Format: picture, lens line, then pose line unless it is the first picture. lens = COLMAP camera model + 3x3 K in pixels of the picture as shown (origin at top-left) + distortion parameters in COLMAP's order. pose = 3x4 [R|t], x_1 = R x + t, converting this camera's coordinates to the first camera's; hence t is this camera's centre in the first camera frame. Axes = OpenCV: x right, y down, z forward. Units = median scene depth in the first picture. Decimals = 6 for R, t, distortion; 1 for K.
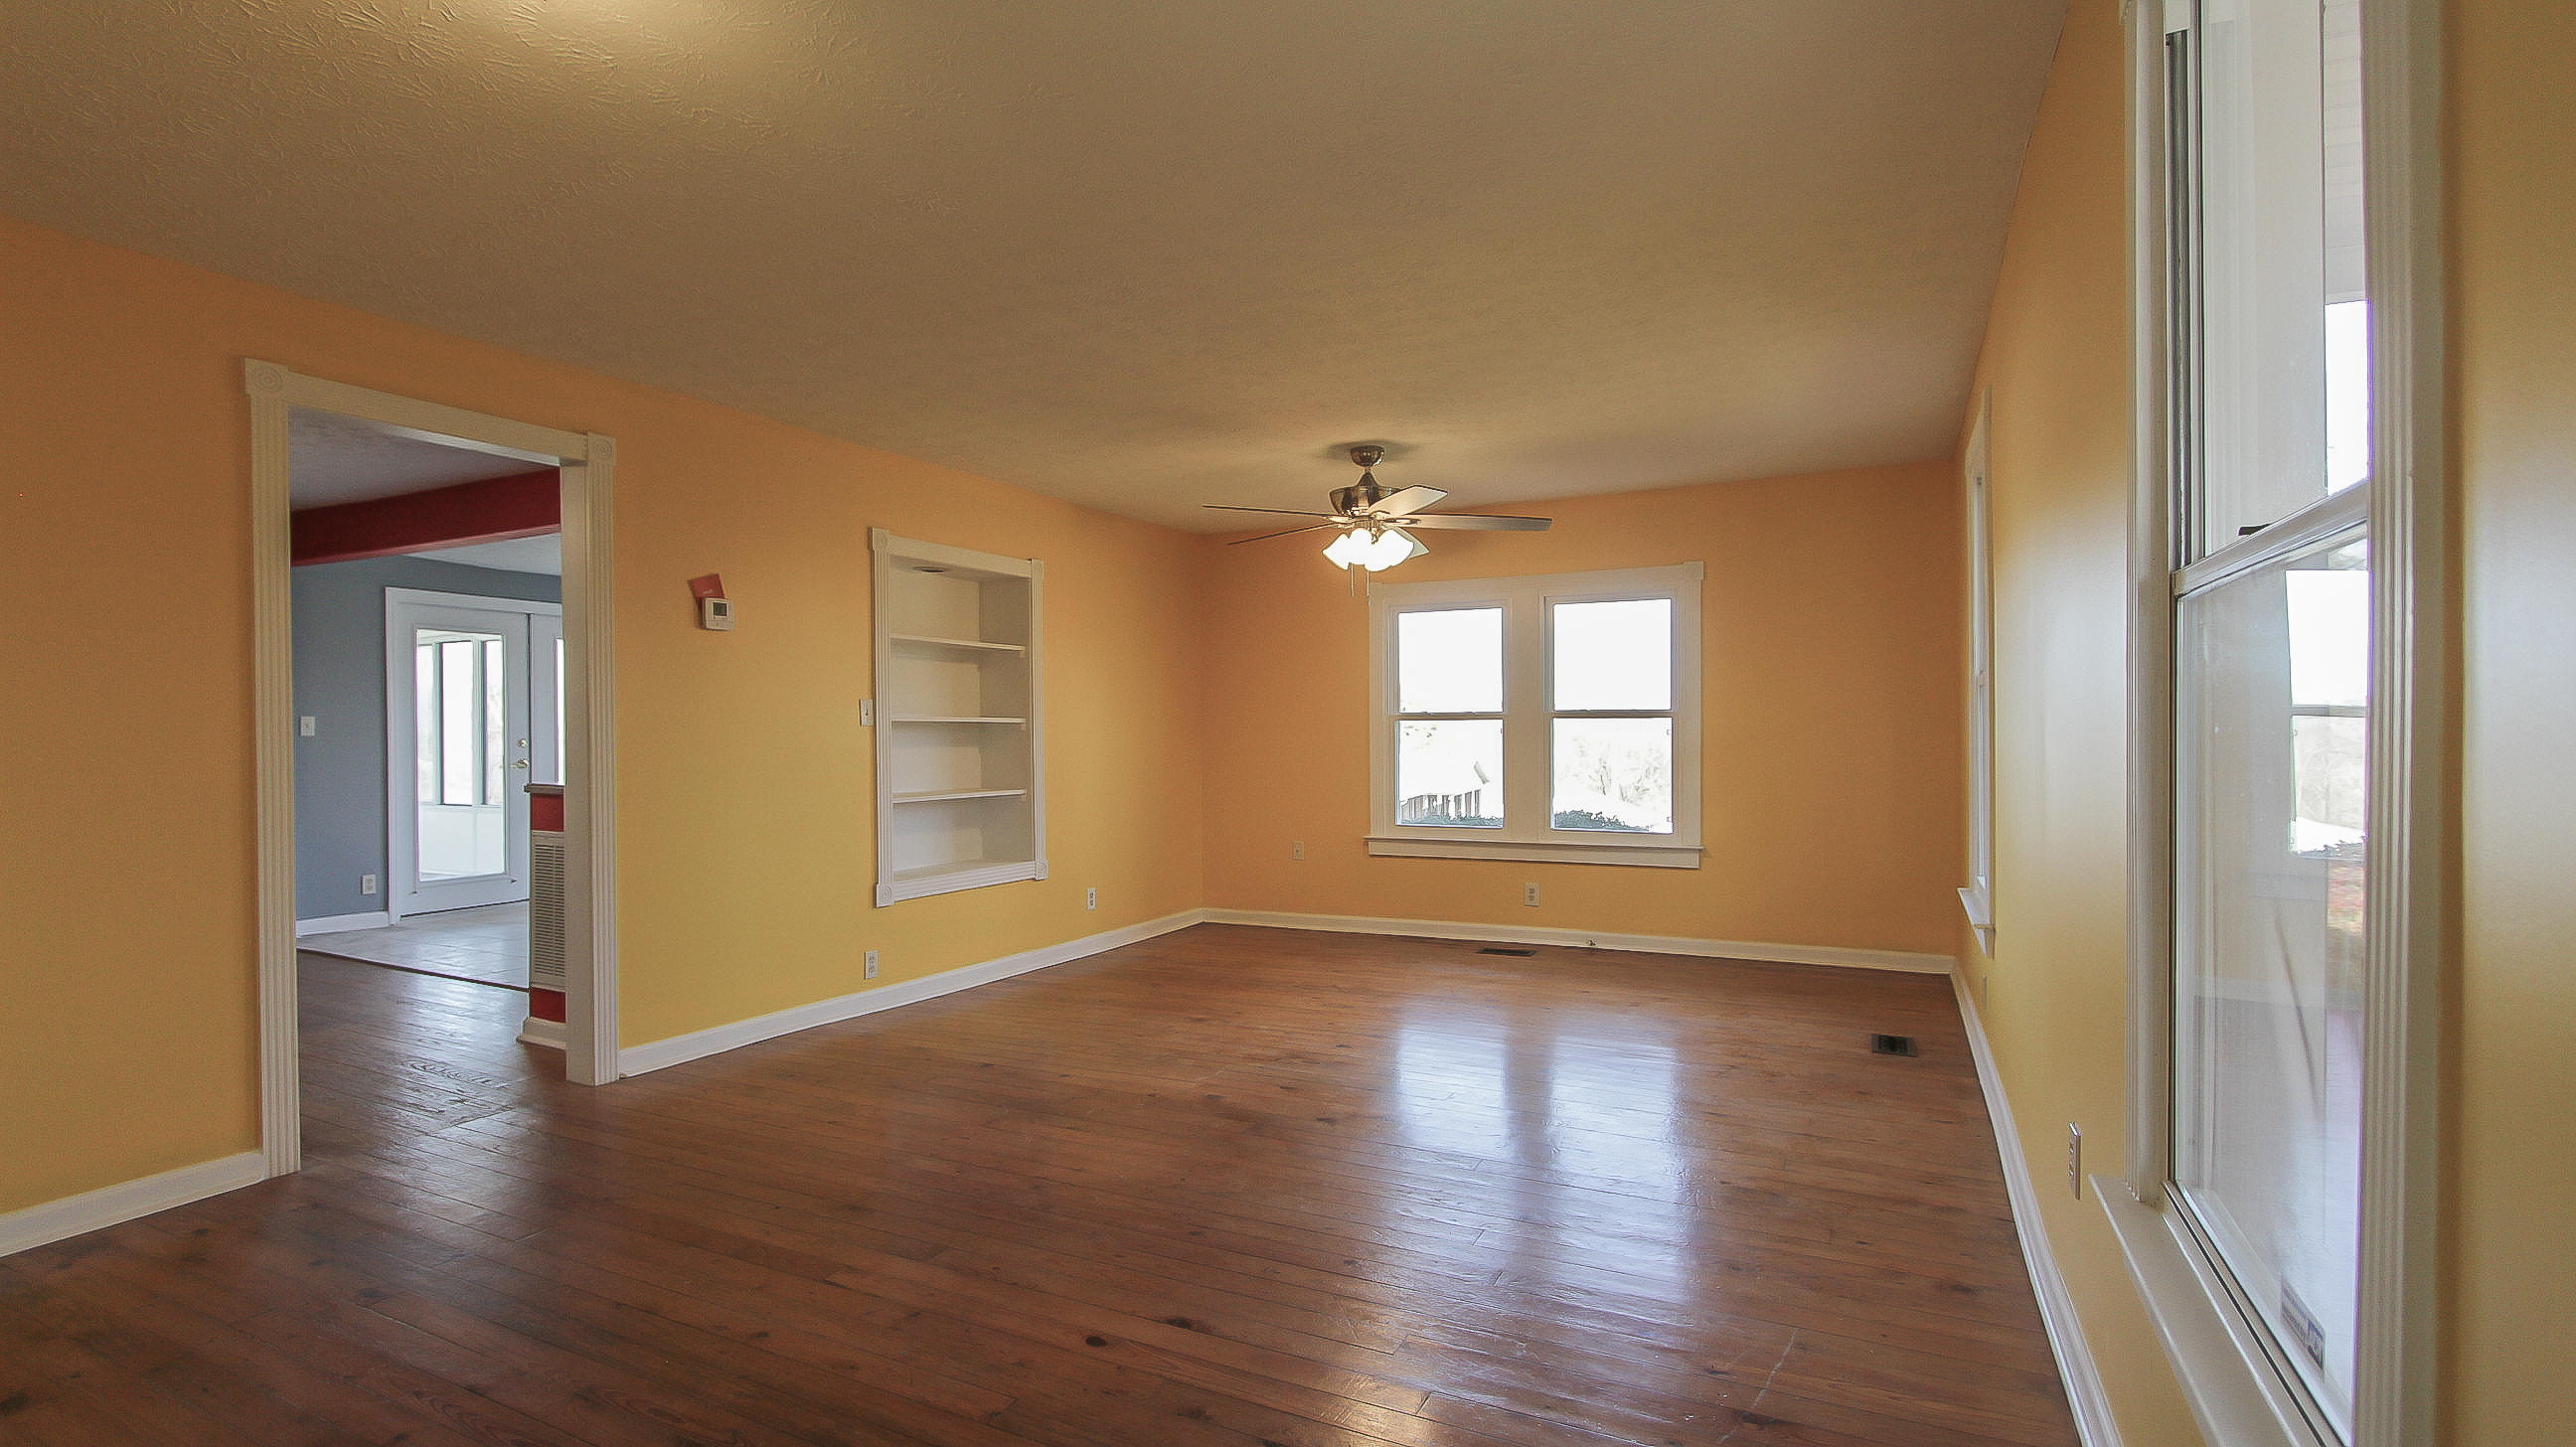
lens RADIAL K [[1184.0, 0, 1261.9], [0, 1184.0, 733.9], [0, 0, 1]] dist [-0.012032, 0.000410]
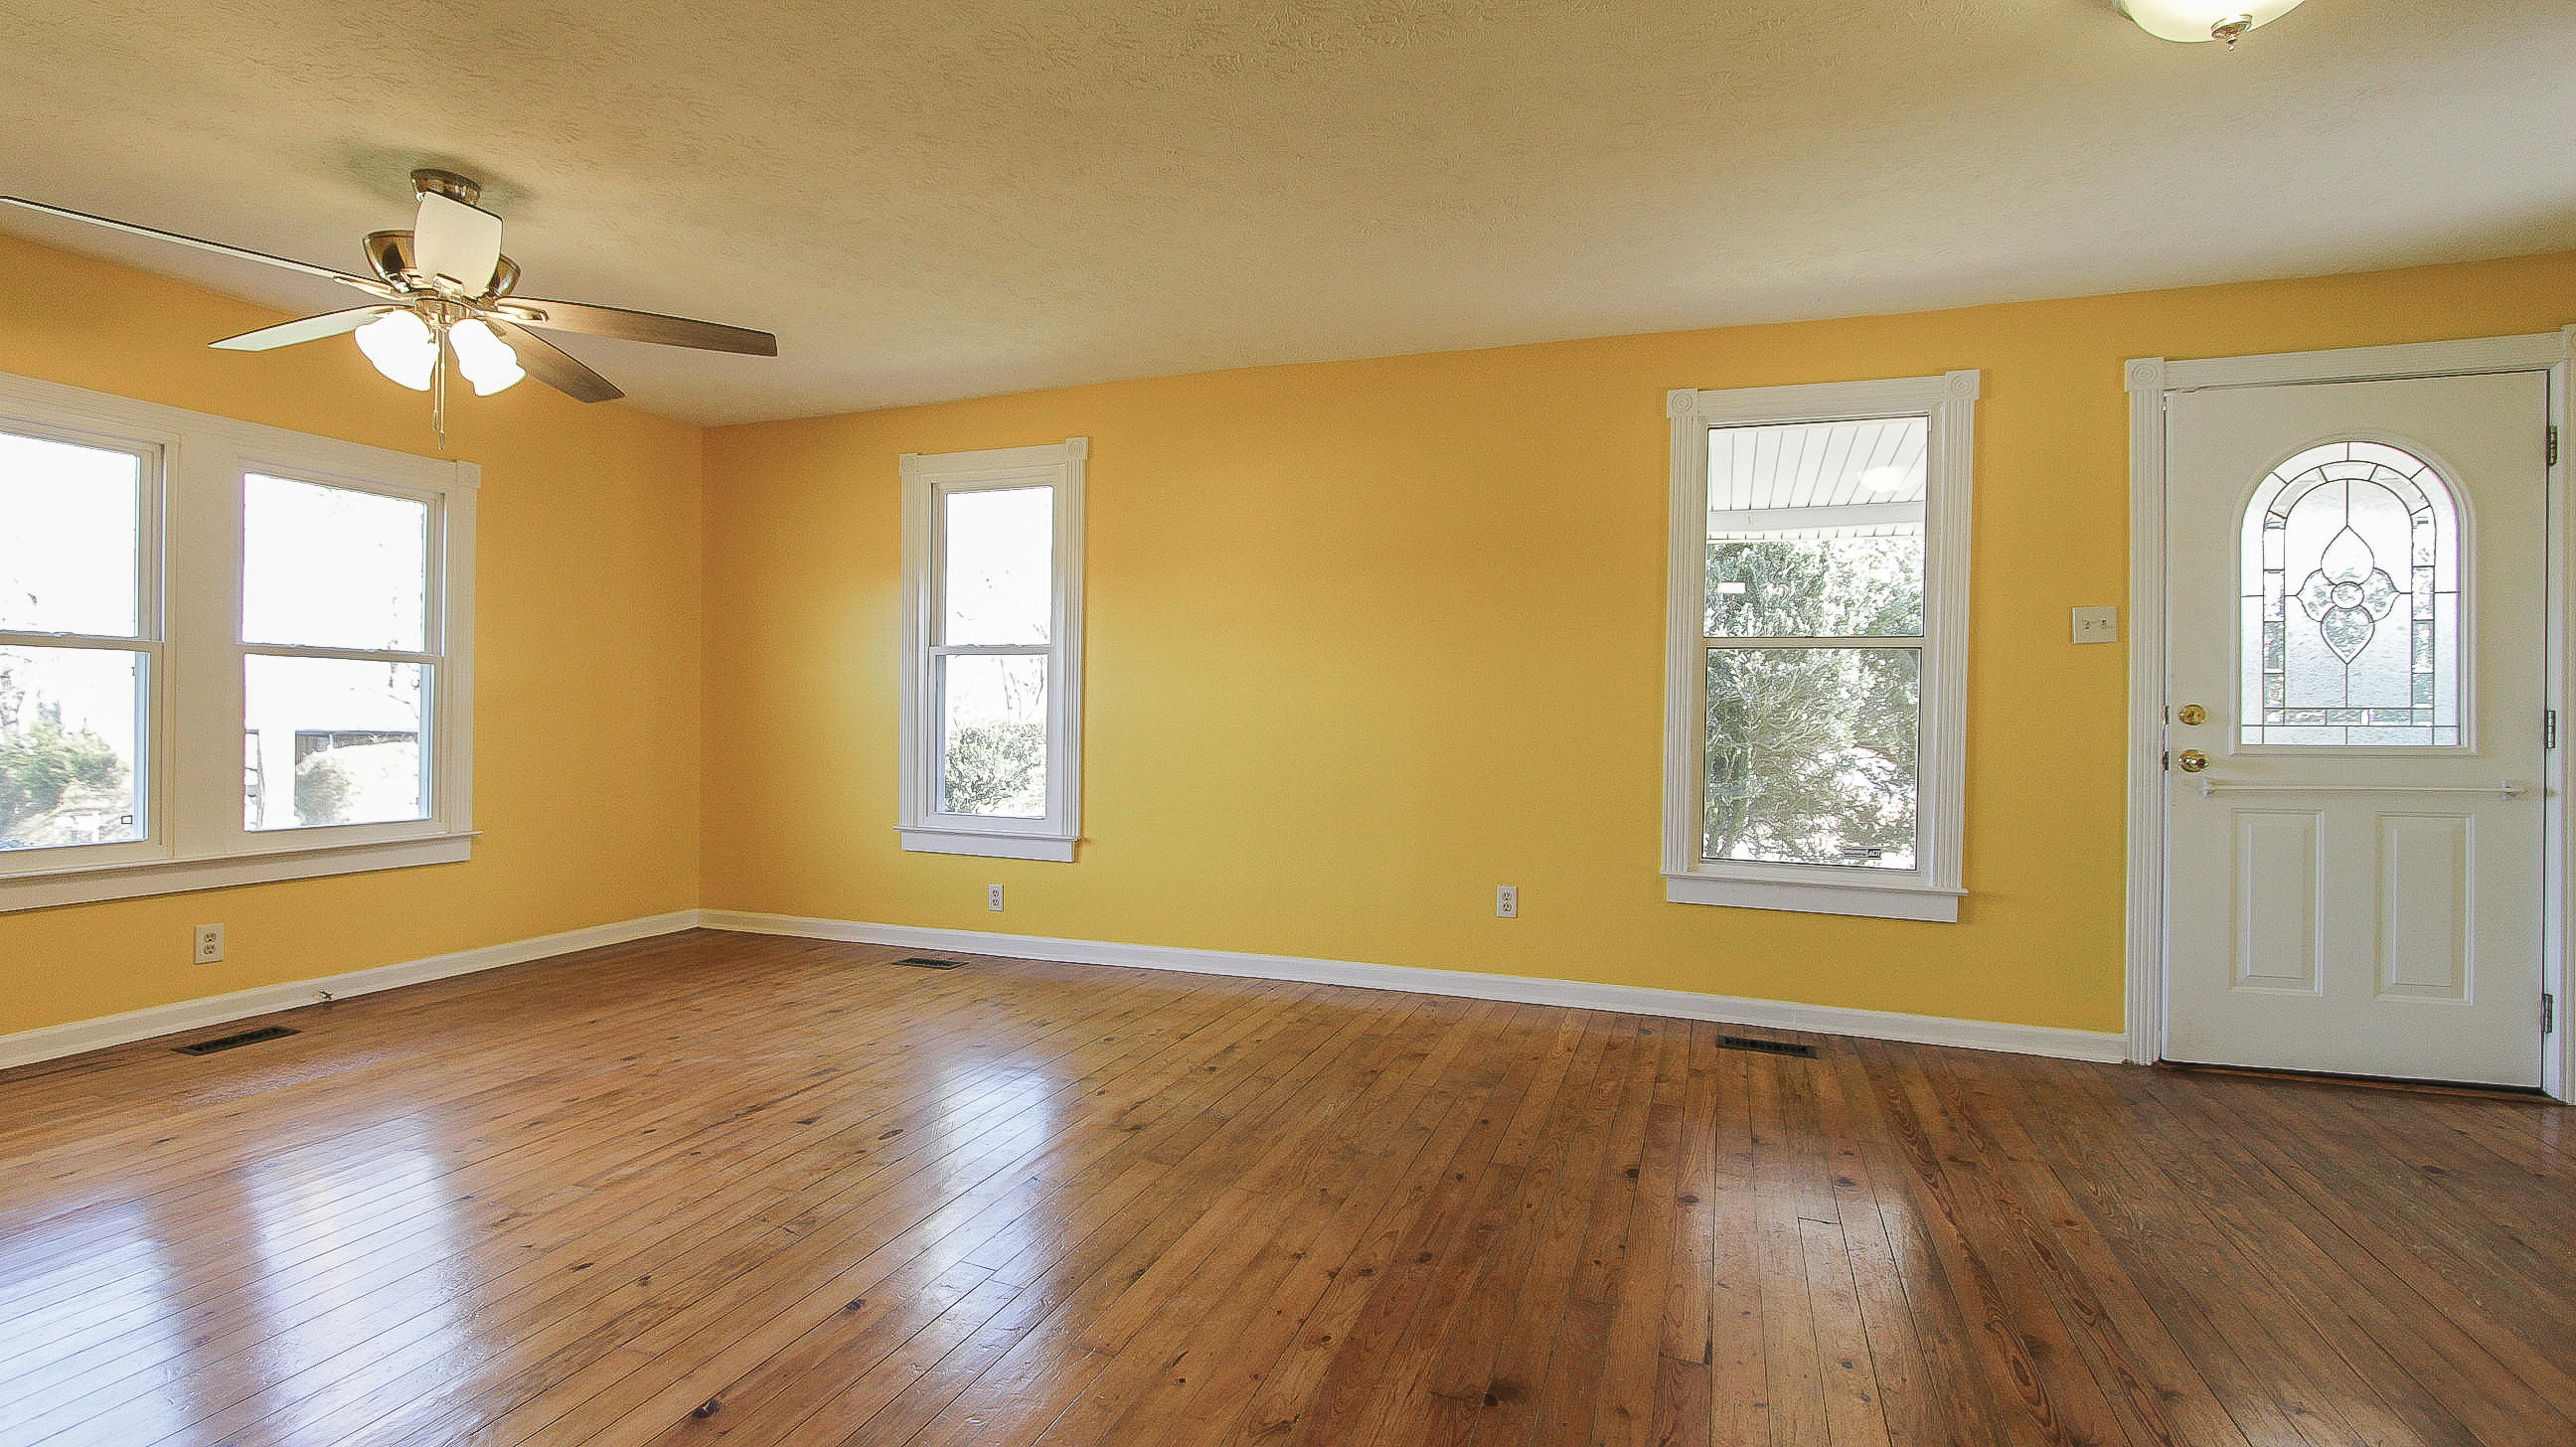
lens RADIAL K [[1184.0, 0, 1261.9], [0, 1184.0, 733.9], [0, 0, 1]] dist [-0.012032, 0.000410]
pose [[-0.107383, -0.010782, 0.994159, -0.448375], [-0.012067, 0.999882, 0.009541, 0.016755], [-0.994144, -0.010972, -0.107501, 0.556437]]
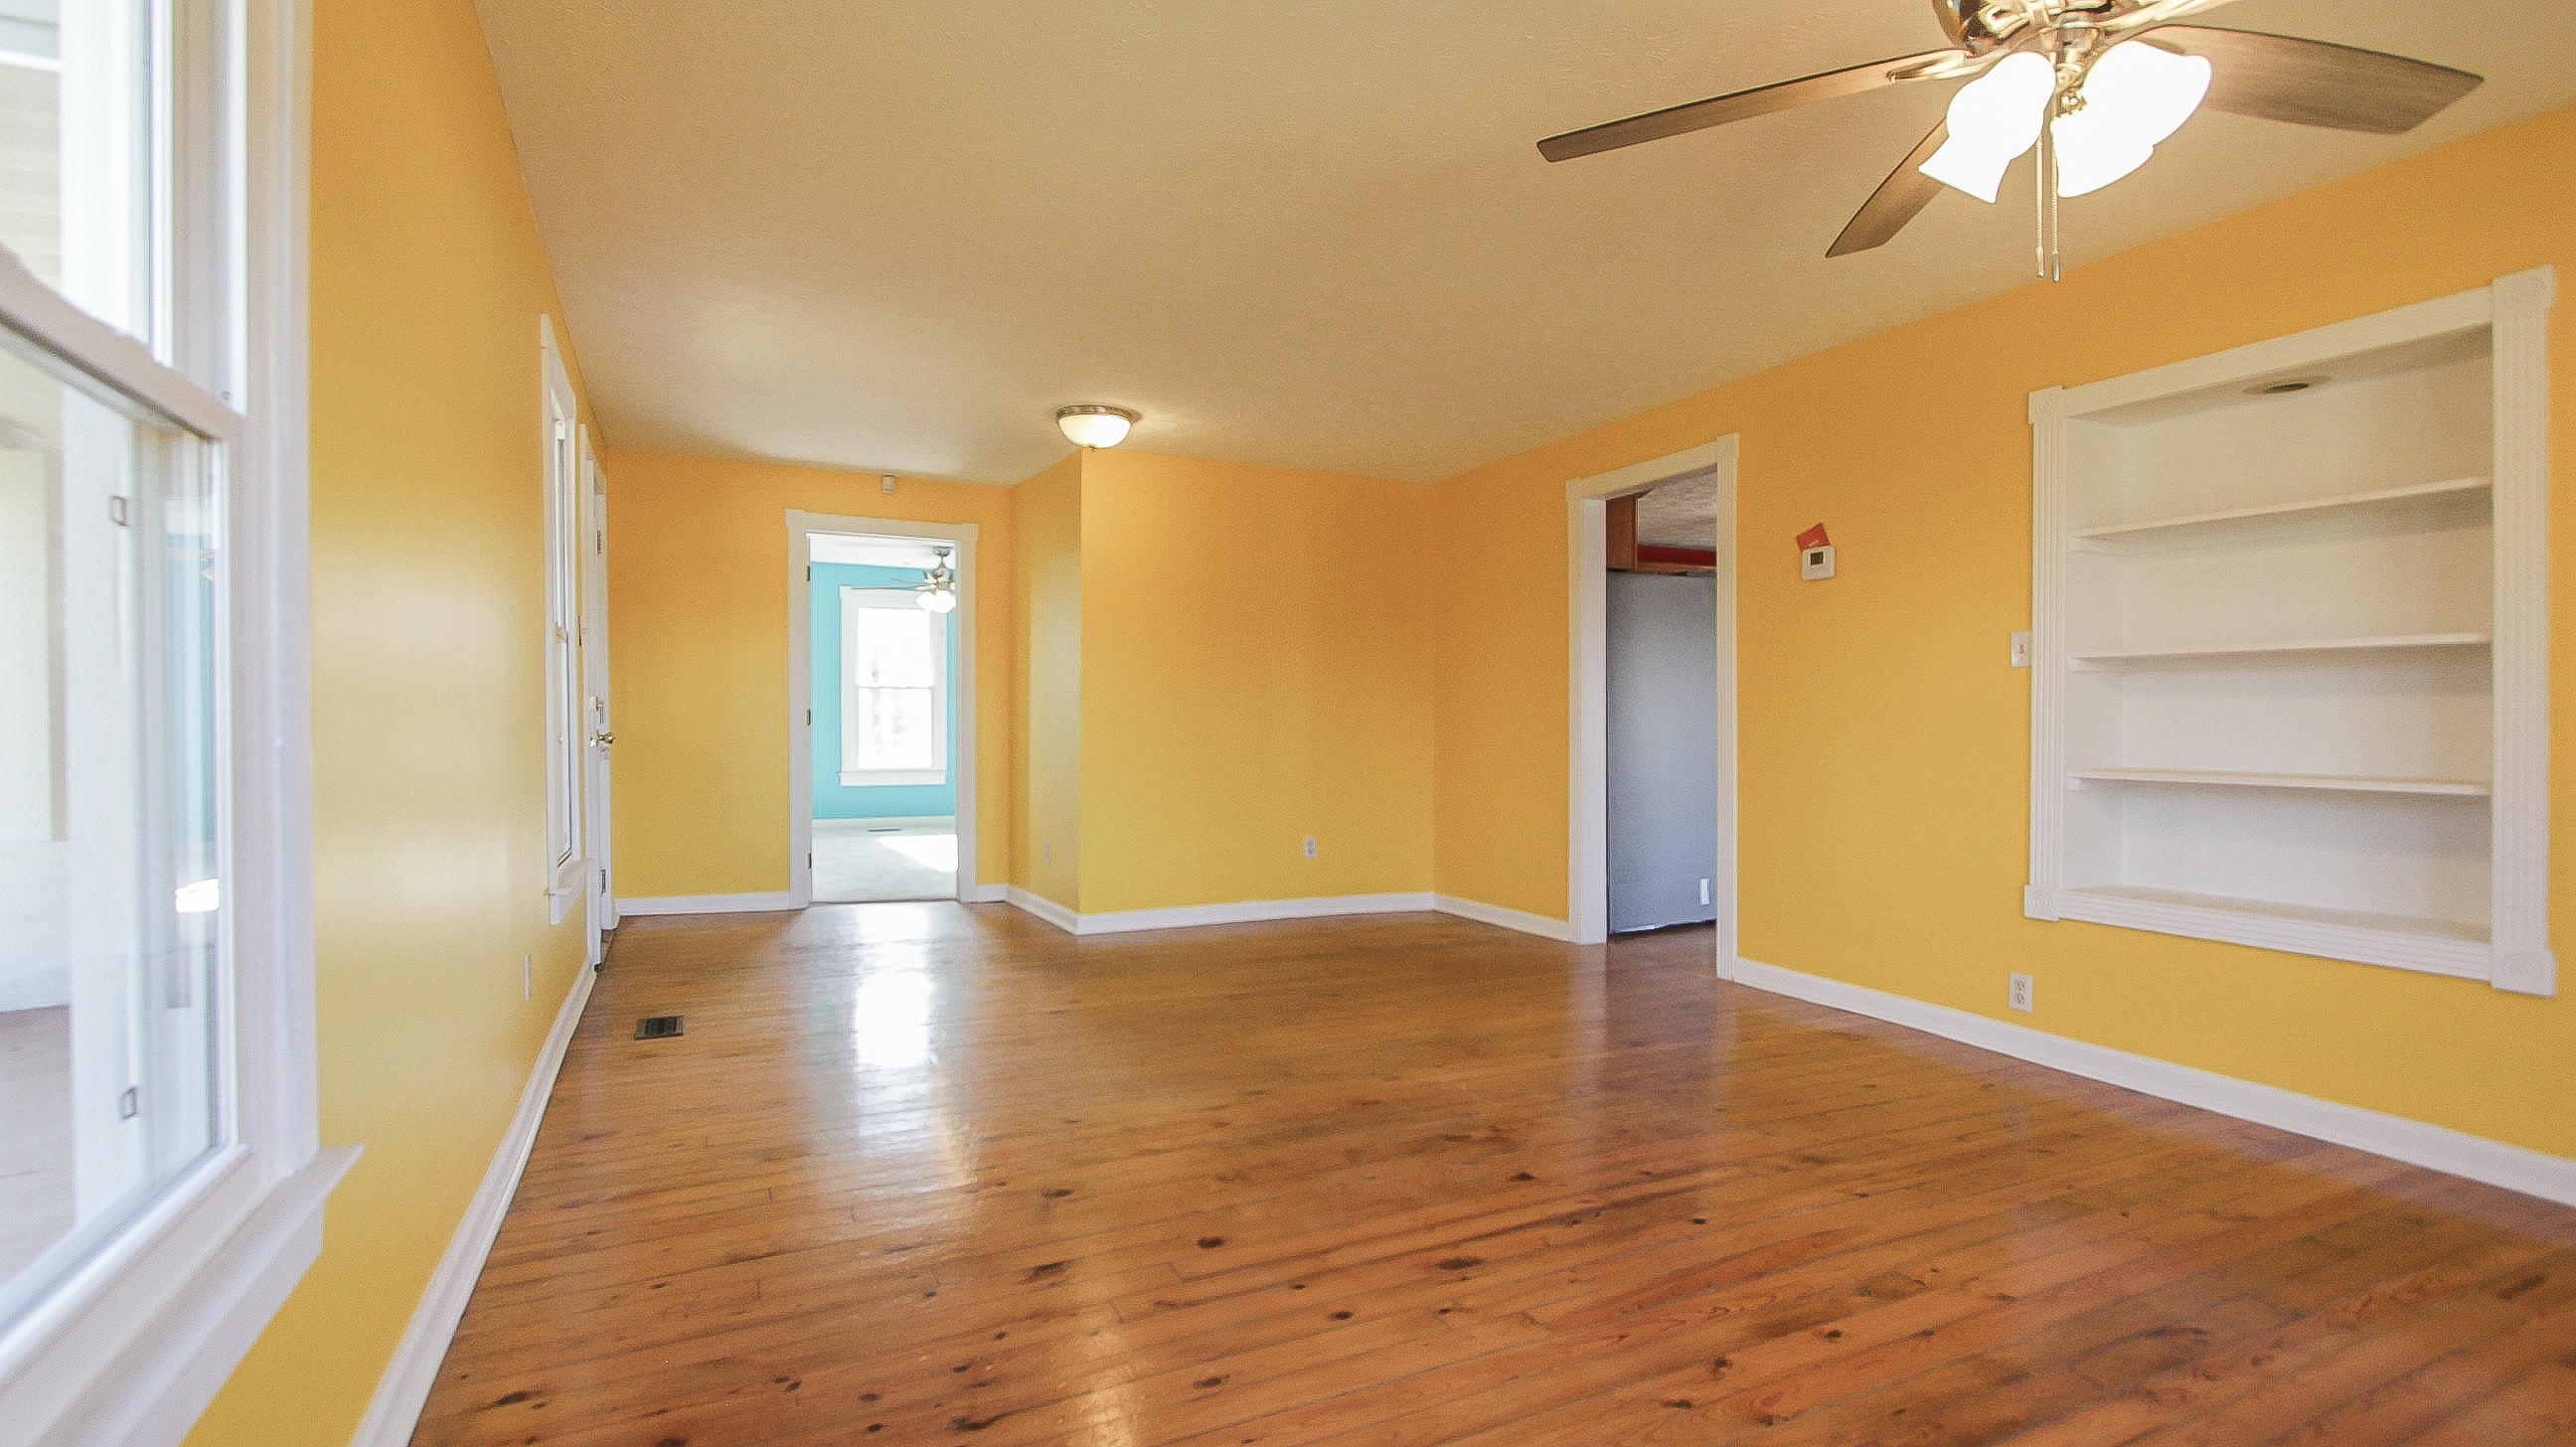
lens RADIAL K [[1184.0, 0, 1261.9], [0, 1184.0, 733.9], [0, 0, 1]] dist [-0.012032, 0.000410]
pose [[-0.606054, 0.013233, -0.795314, 0.432072], [0.000004, 0.999862, 0.016632, 0.017910], [0.795424, 0.010077, -0.605970, 0.864291]]
